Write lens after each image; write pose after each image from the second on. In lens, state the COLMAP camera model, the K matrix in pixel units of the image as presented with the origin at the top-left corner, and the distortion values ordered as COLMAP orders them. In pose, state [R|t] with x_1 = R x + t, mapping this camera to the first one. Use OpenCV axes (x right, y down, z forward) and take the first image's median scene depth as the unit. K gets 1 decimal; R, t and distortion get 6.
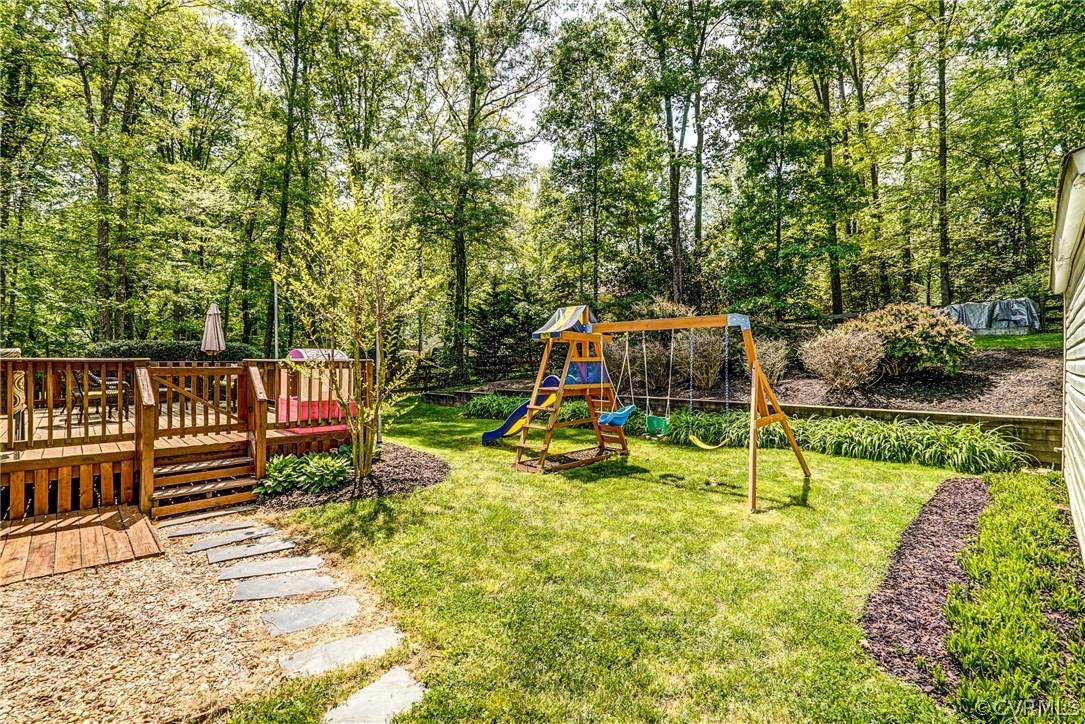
lens RADIAL K [[491.2, 0, 542.5], [0, 491.2, 362.0], [0, 0, 1]] dist [0.000335, -0.000003]
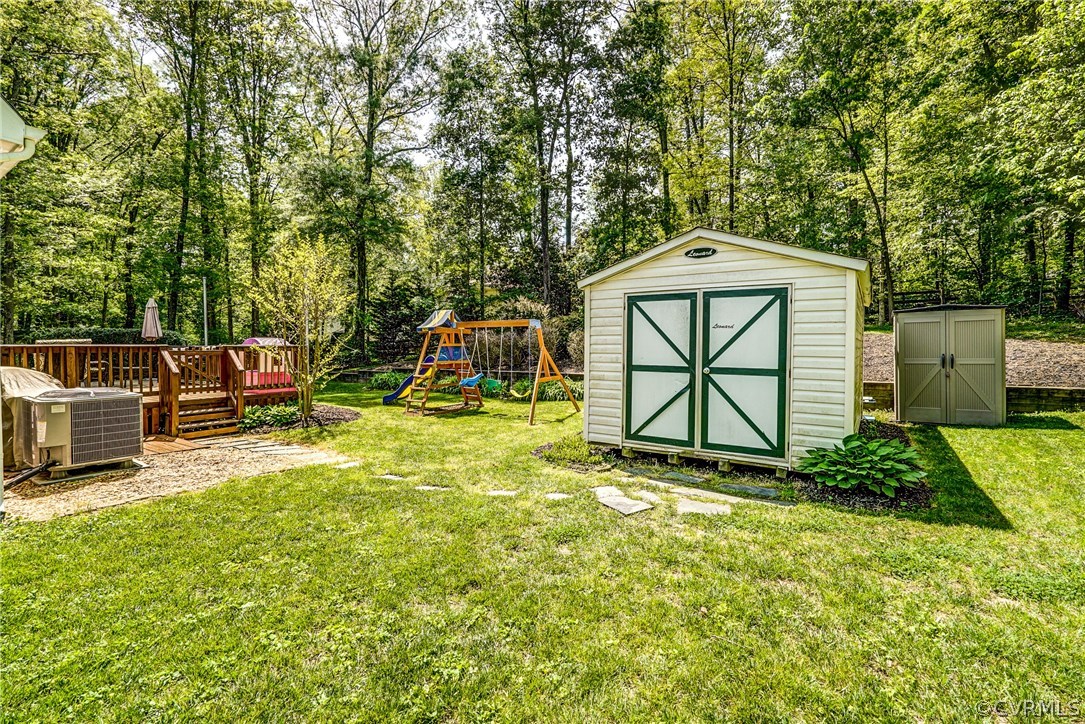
lens RADIAL K [[491.2, 0, 542.5], [0, 491.2, 362.0], [0, 0, 1]] dist [0.000335, -0.000003]
pose [[0.981214, -0.007745, 0.192769, 0.048706], [0.001351, 0.999445, 0.033275, -0.001550], [-0.192920, -0.032389, 0.980680, -0.407046]]
